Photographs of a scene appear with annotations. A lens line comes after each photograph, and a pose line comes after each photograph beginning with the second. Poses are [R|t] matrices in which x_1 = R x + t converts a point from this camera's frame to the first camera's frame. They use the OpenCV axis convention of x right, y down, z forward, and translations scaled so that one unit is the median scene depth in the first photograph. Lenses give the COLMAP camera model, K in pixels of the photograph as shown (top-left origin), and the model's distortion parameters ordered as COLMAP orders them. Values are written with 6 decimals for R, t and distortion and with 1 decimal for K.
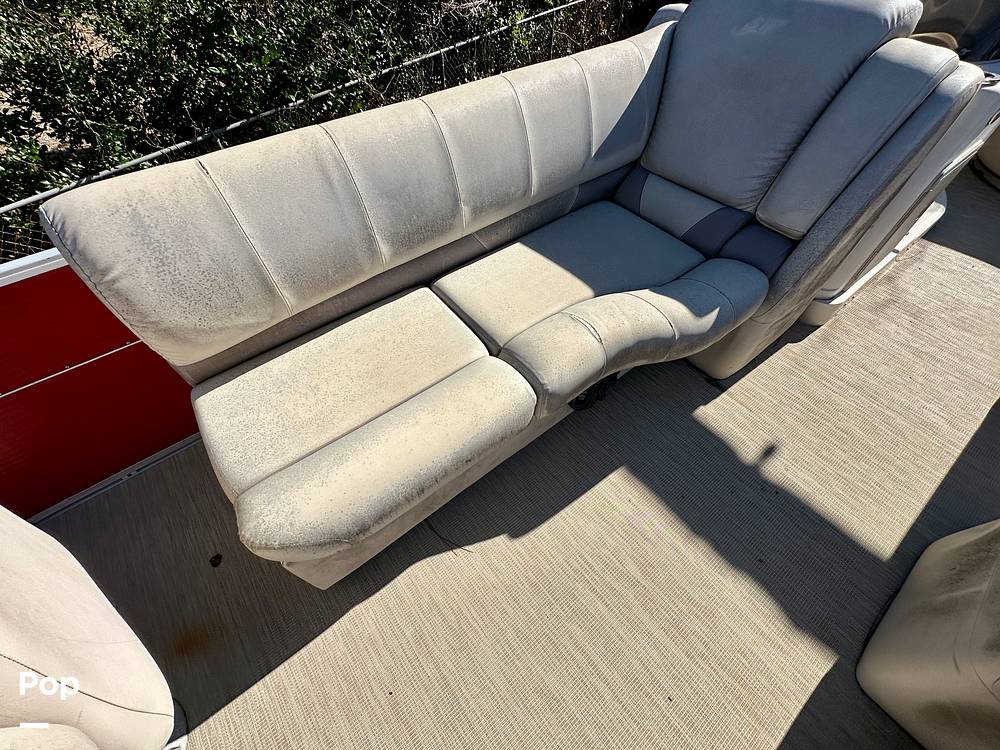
lens RADIAL K [[404.3, 0, 500.0], [0, 404.3, 375.0], [0, 0, 1]] dist [-0.001624, -0.000010]
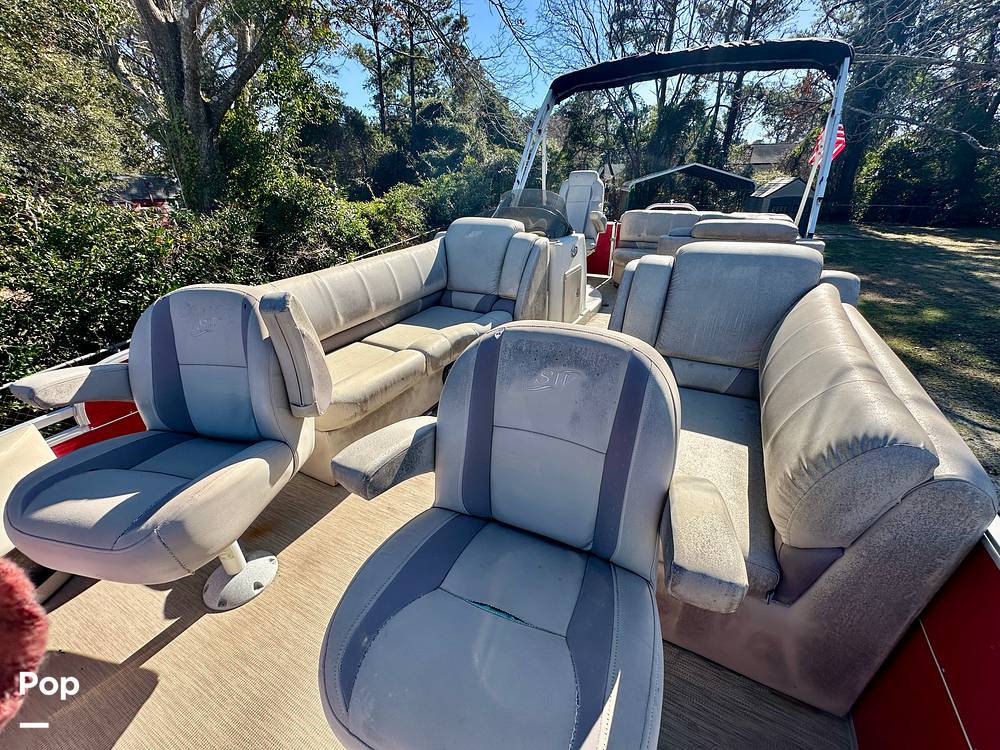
lens RADIAL K [[398.2, 0, 500.0], [0, 398.2, 375.0], [0, 0, 1]] dist [-0.001017, -0.000206]
pose [[0.917243, -0.191903, 0.349054, -0.238869], [0.321769, 0.873508, -0.365306, 0.802138], [-0.234798, 0.447389, 0.862967, -0.736494]]
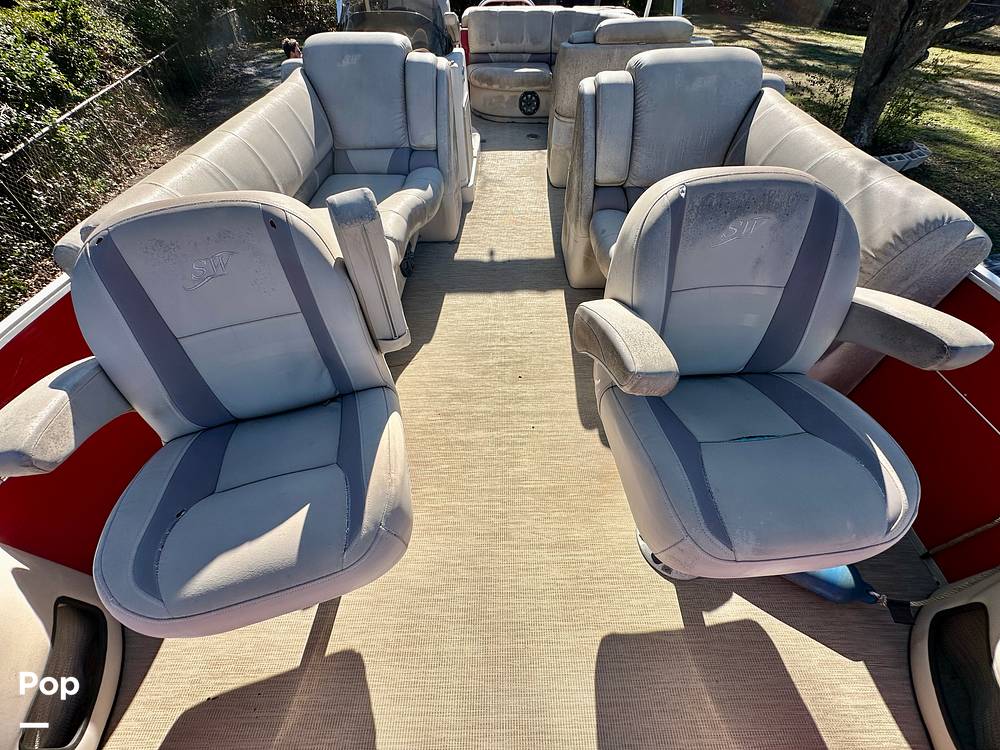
lens RADIAL K [[398.2, 0, 500.0], [0, 398.2, 375.0], [0, 0, 1]] dist [-0.001017, -0.000206]
pose [[0.622347, -0.580617, 0.524945, -0.684006], [0.620219, 0.774915, 0.121799, 0.444988], [-0.477507, 0.249780, 0.842376, -0.488177]]
